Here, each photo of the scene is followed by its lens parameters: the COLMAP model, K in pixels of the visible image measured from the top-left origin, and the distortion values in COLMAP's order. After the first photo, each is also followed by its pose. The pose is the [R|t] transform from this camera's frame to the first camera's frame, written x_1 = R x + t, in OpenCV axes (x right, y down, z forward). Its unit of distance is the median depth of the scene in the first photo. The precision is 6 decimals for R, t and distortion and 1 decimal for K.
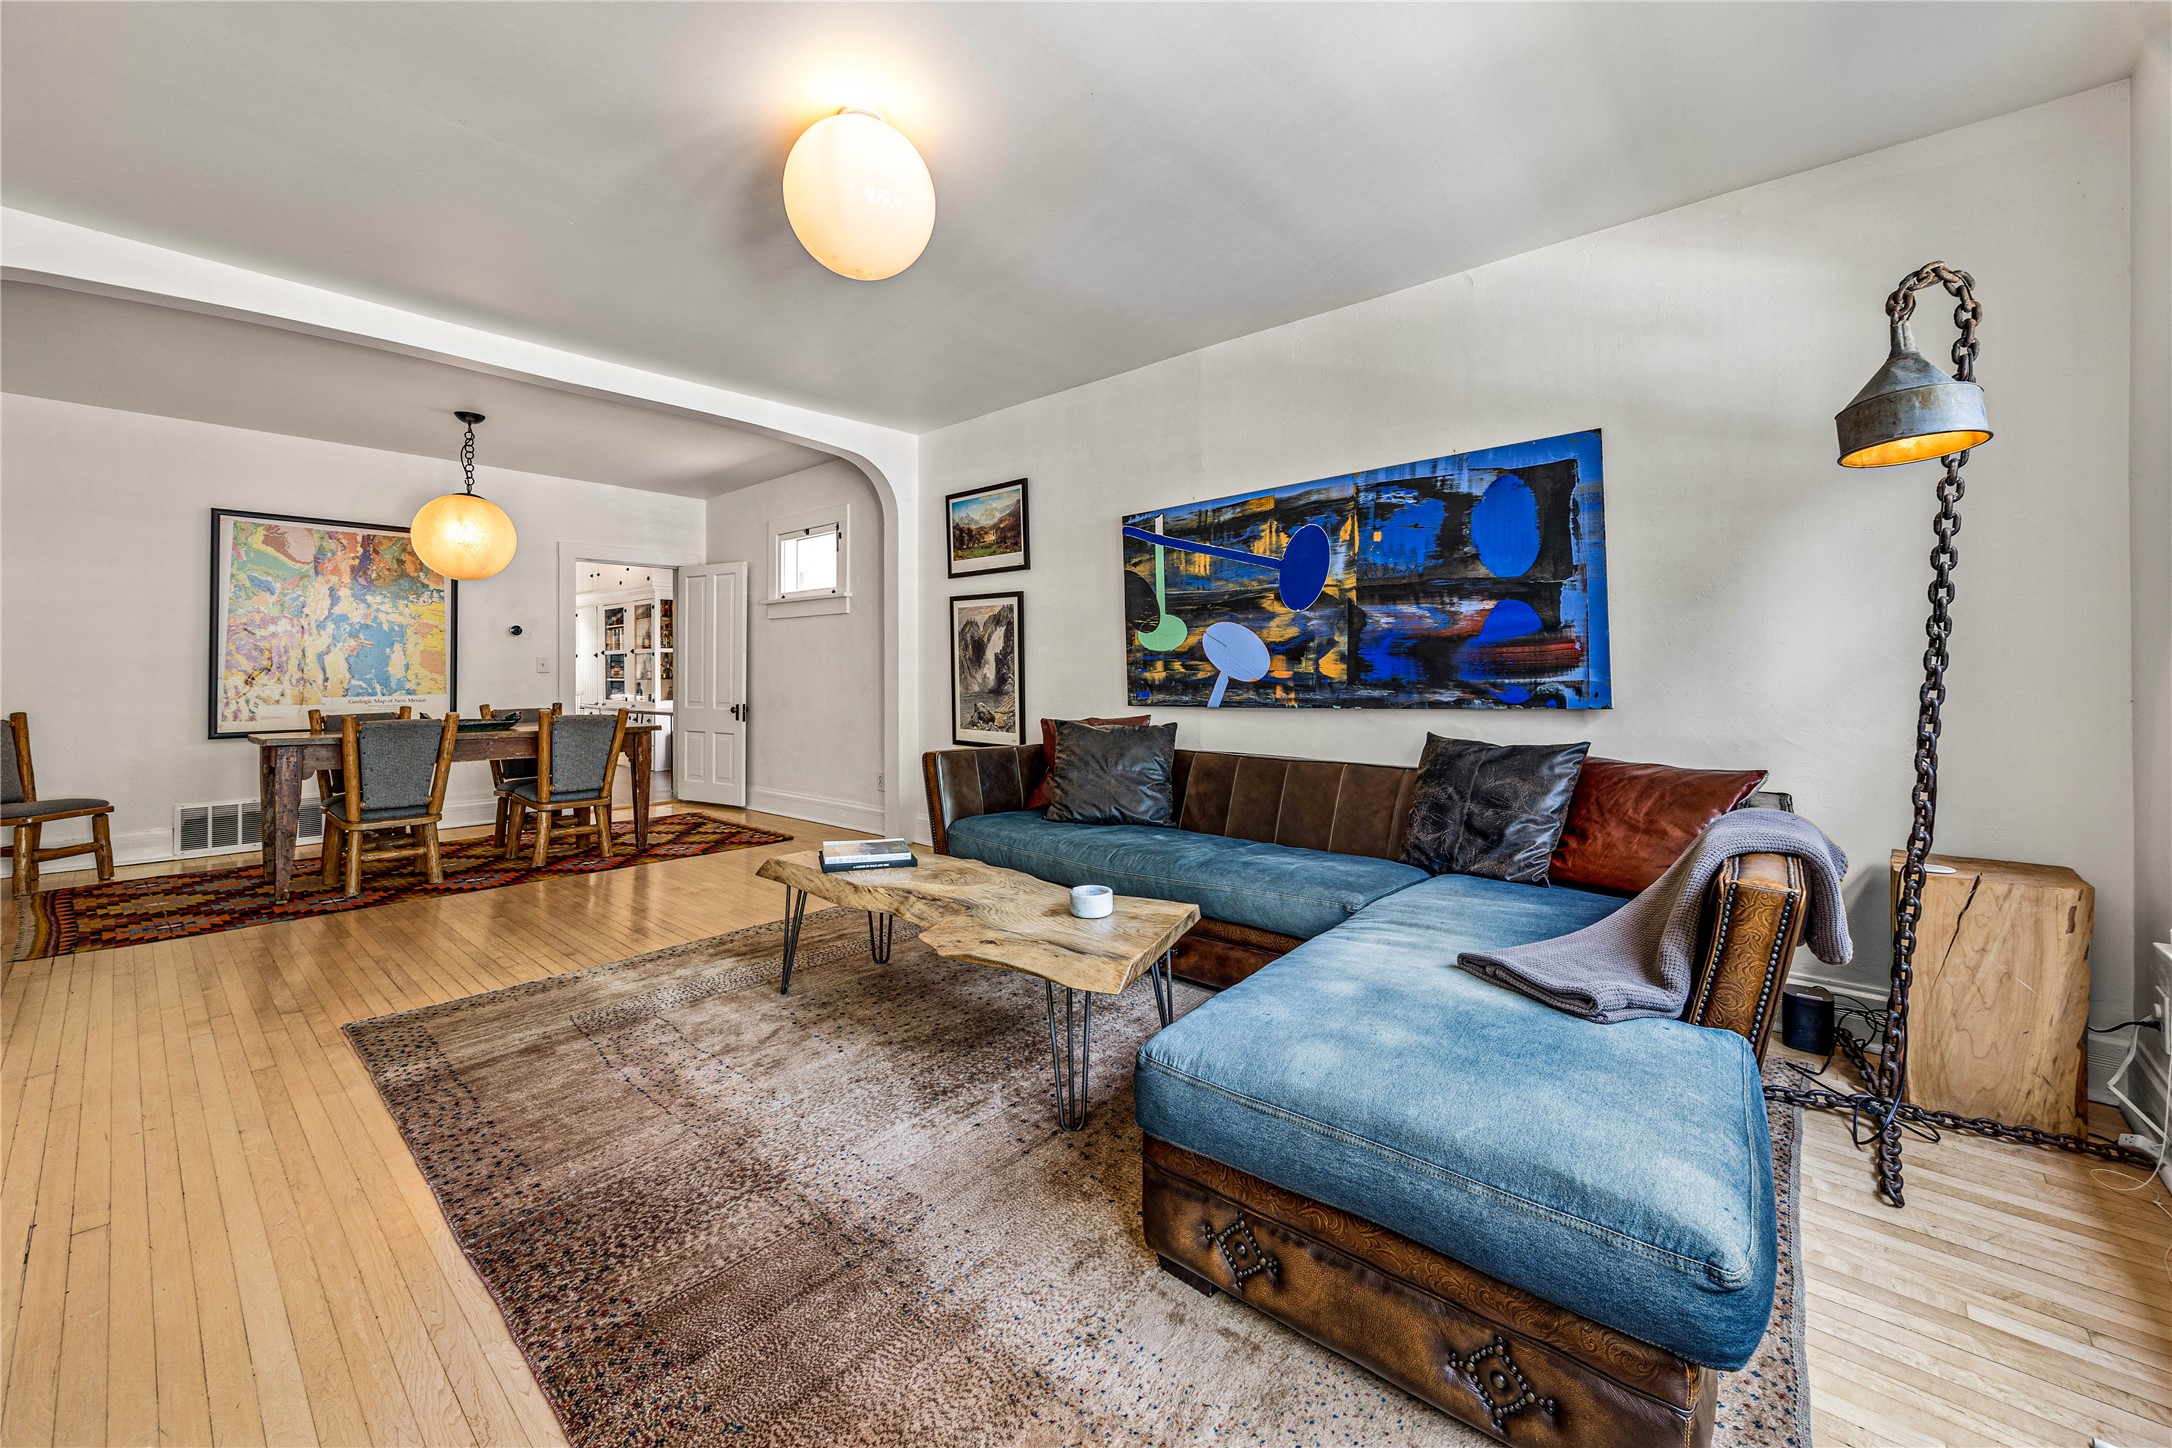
lens RADIAL K [[838.1, 0, 1086.4], [0, 838.1, 652.3], [0, 0, 1]] dist [-0.001564, 0.000771]
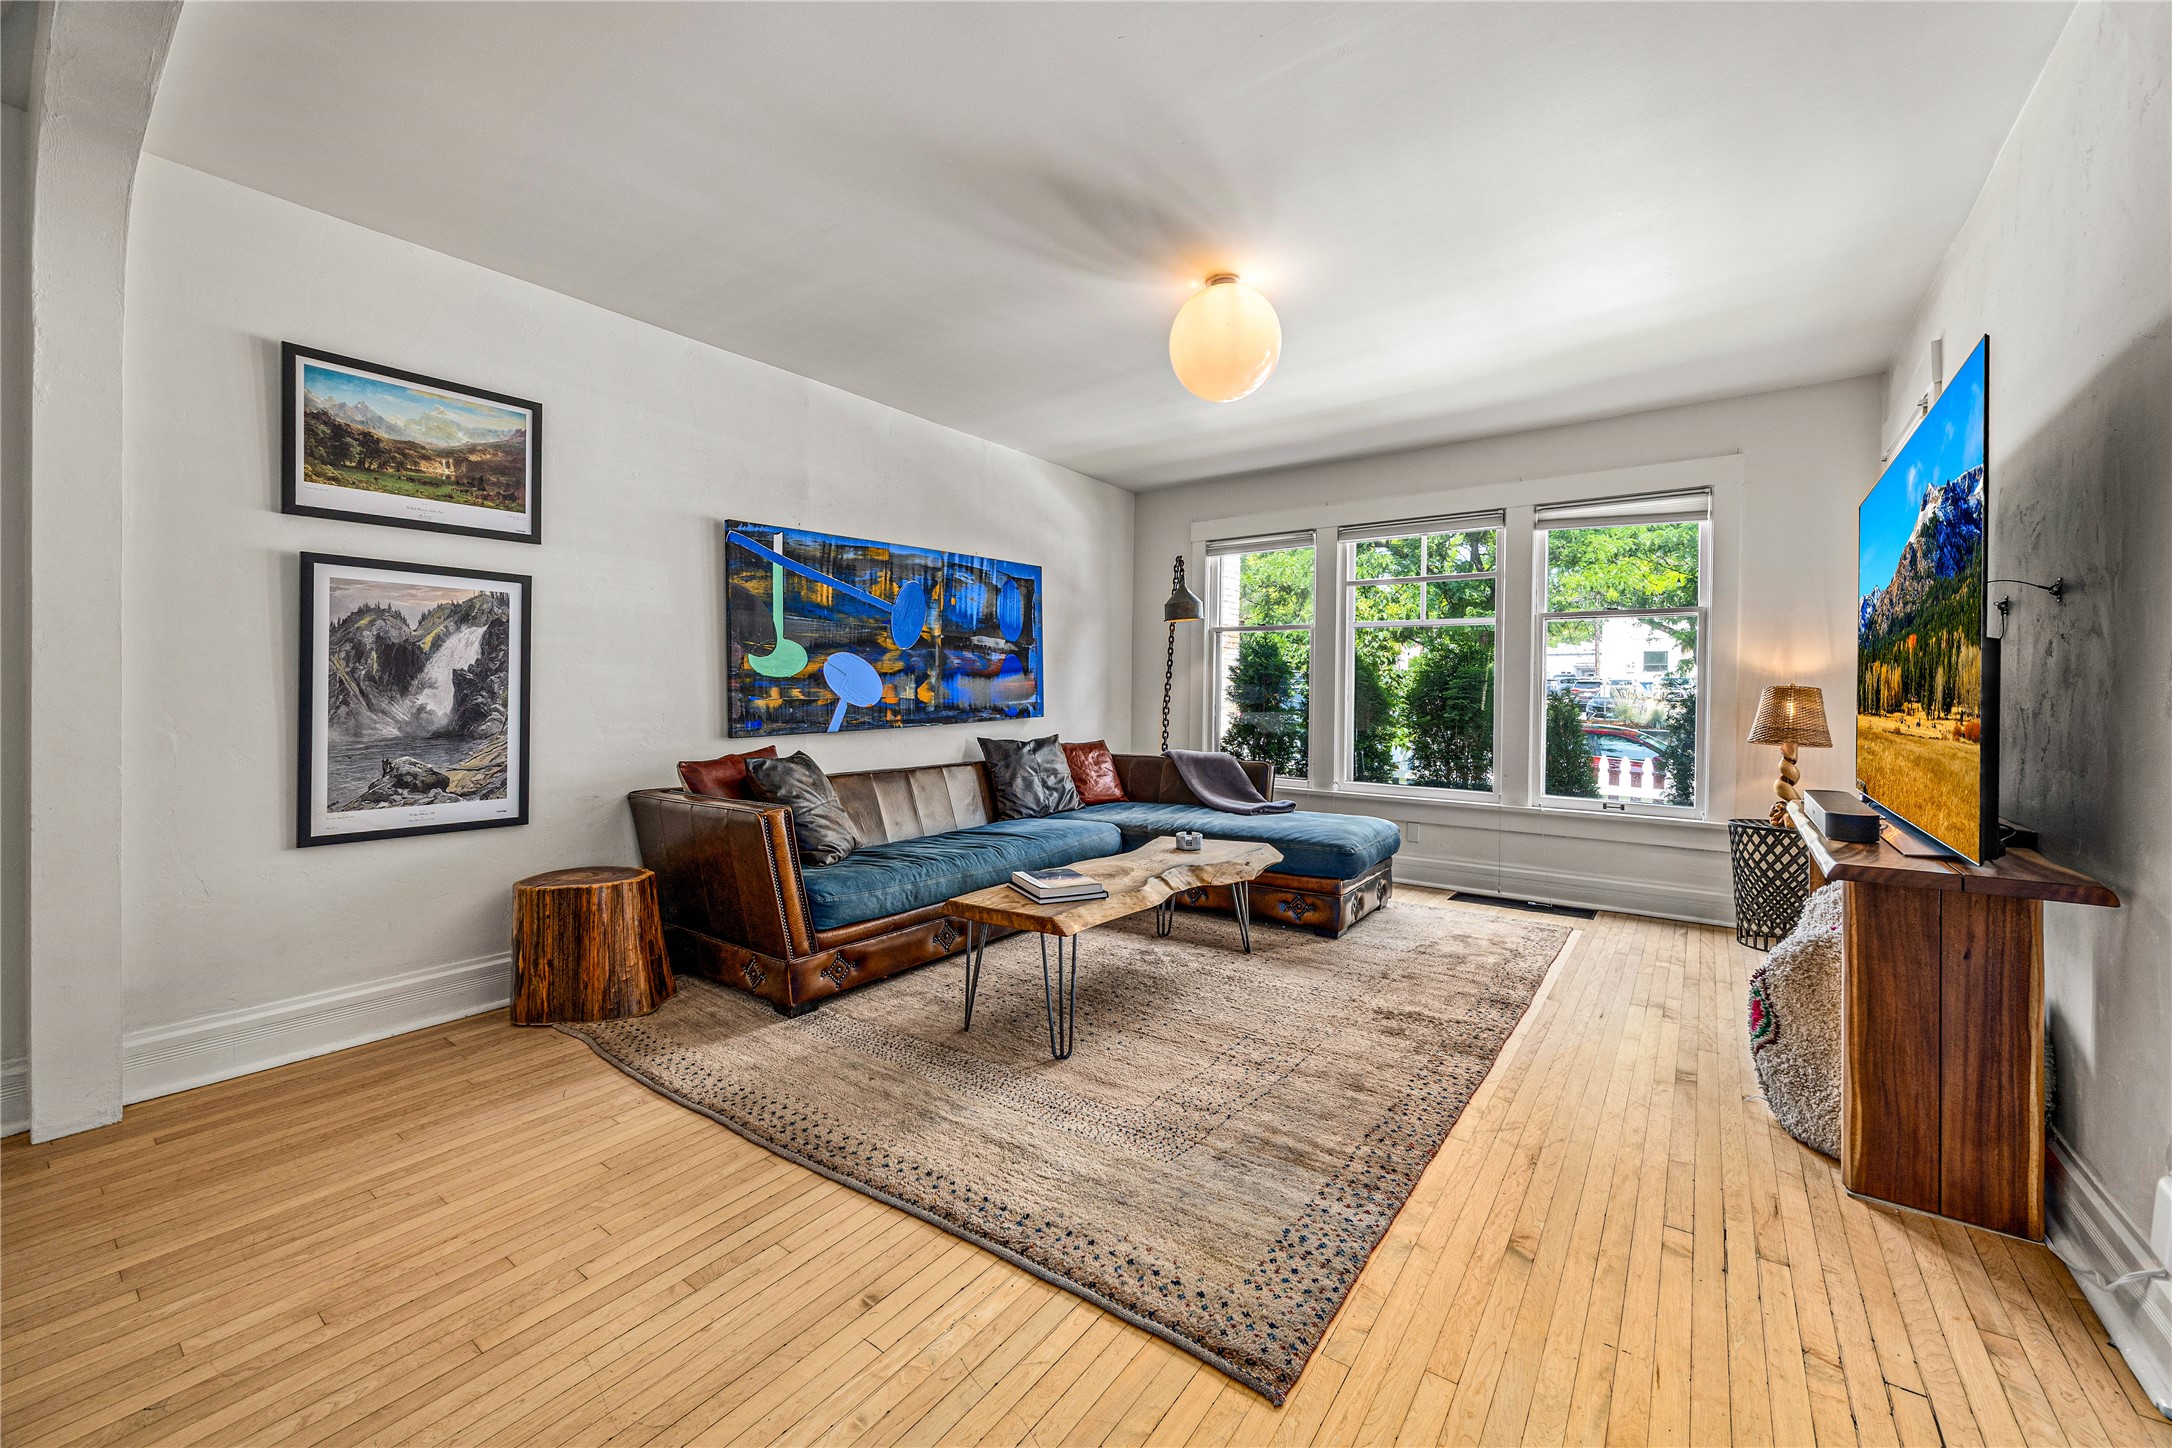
lens RADIAL K [[838.1, 0, 1091.7], [0, 838.1, 699.3], [0, 0, 1]] dist [-0.001564, 0.000771]
pose [[-0.080097, -0.006929, 0.996763, -0.853736], [-0.020381, 0.999778, 0.005312, 0.010995], [-0.996579, -0.019889, -0.080221, 0.699245]]
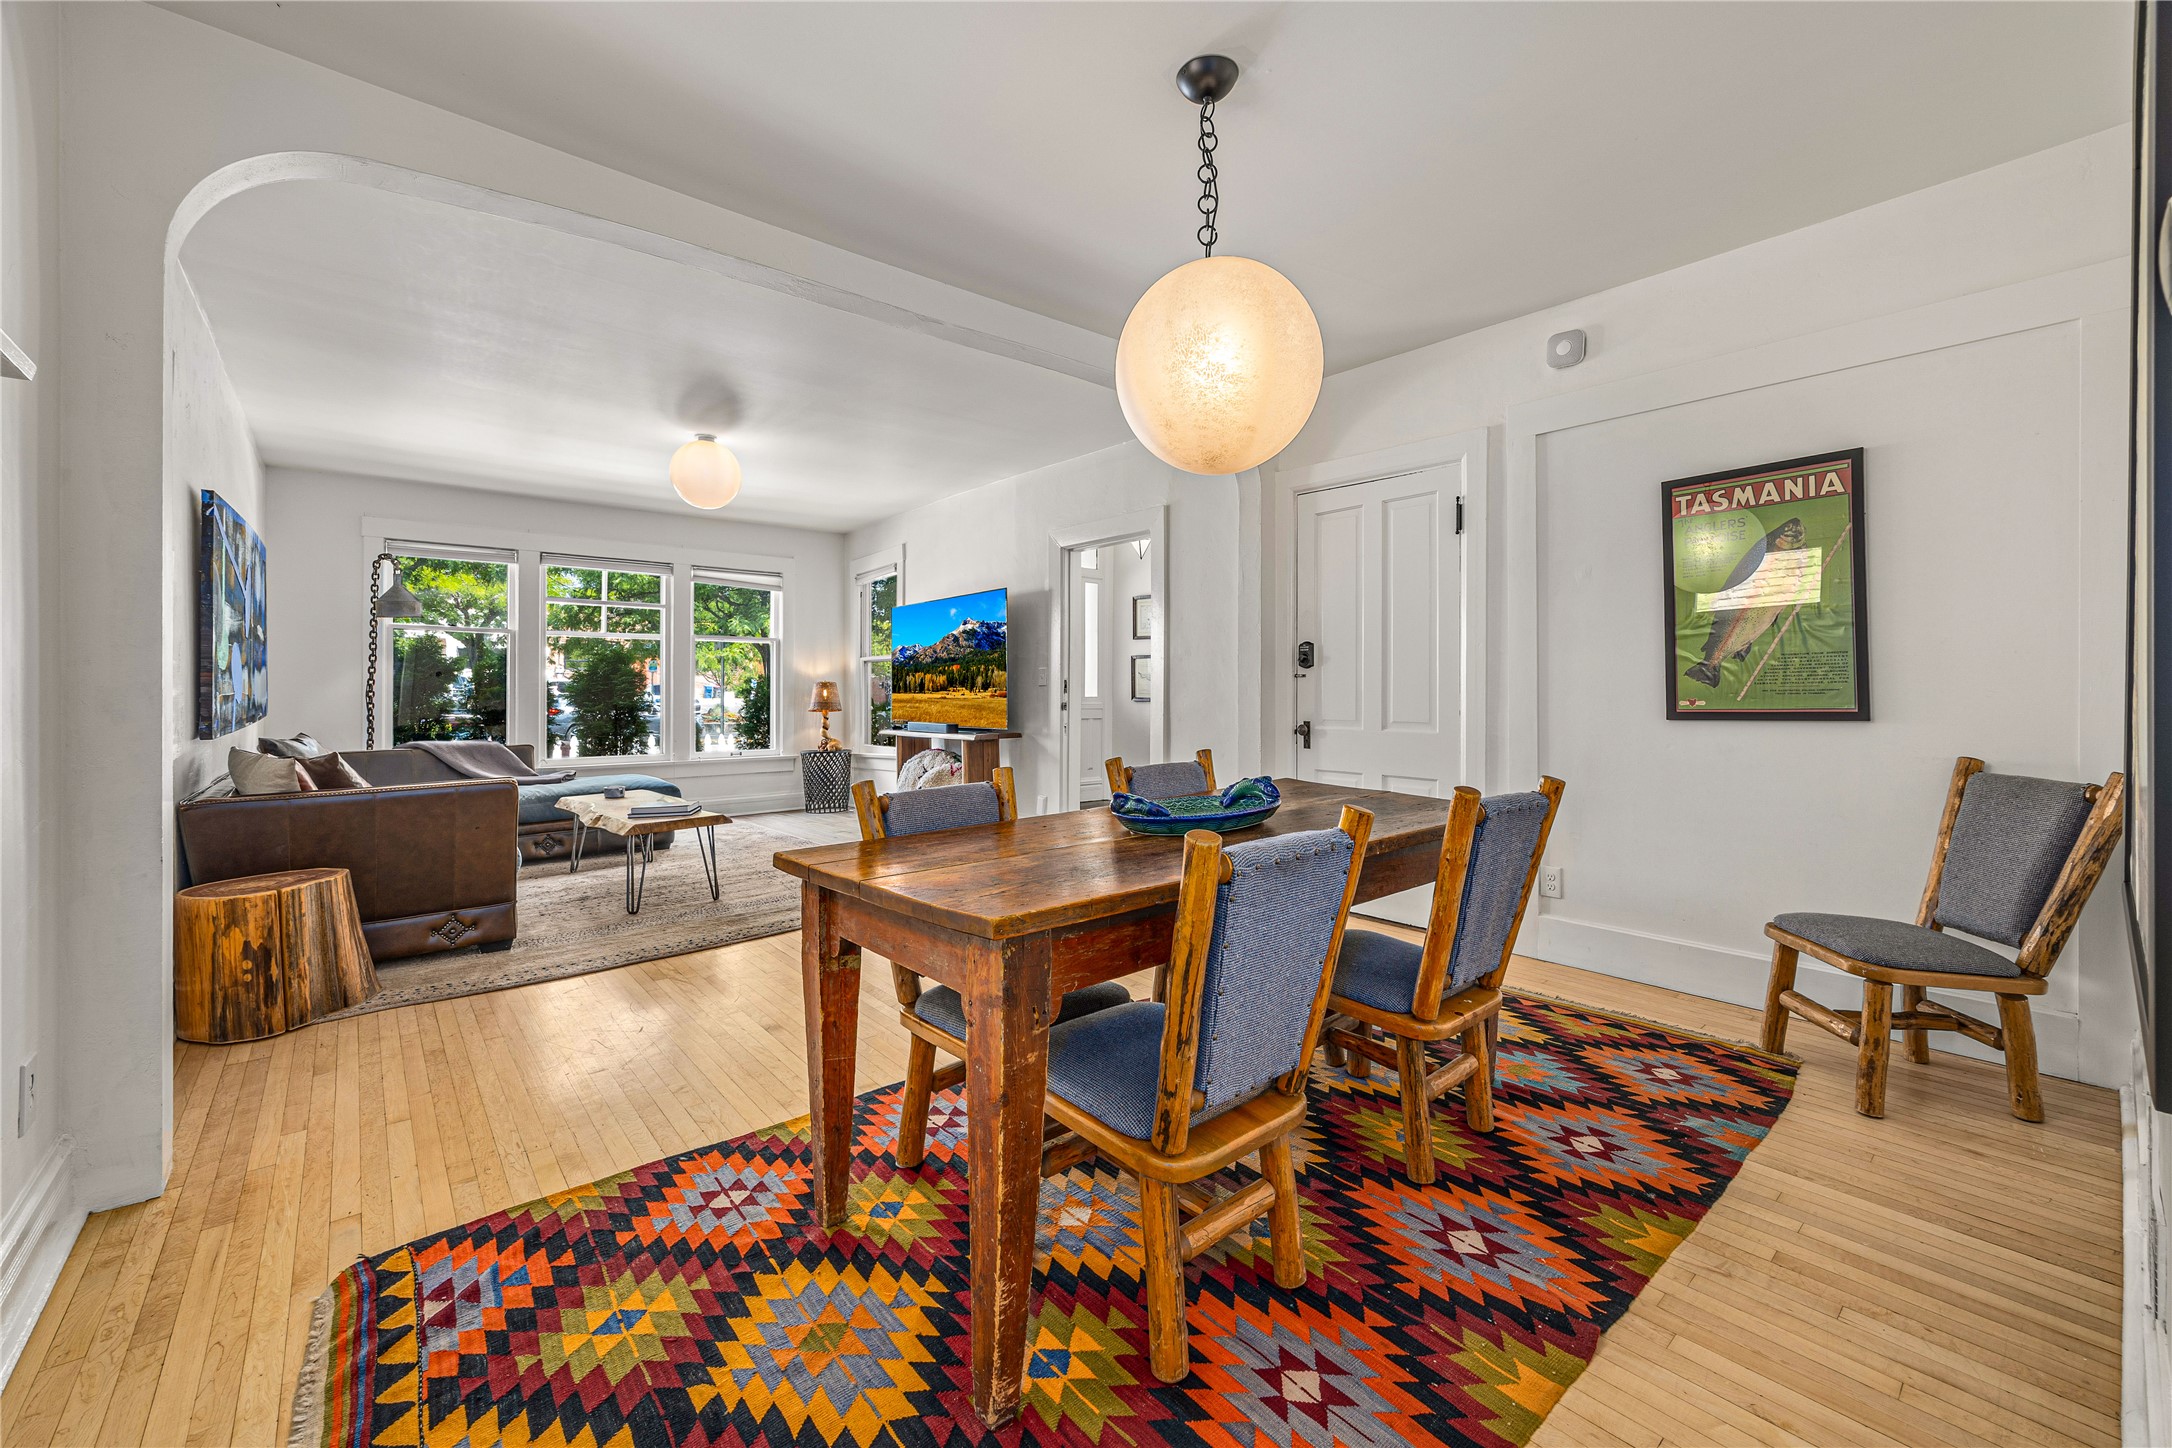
lens RADIAL K [[838.1, 0, 1081.7], [0, 838.1, 681.4], [0, 0, 1]] dist [-0.001564, 0.000771]
pose [[-0.988952, 0.008669, 0.147980, -0.842990], [0.004698, 0.999620, -0.027159, 0.037524], [-0.148159, -0.026164, -0.988617, 1.628969]]
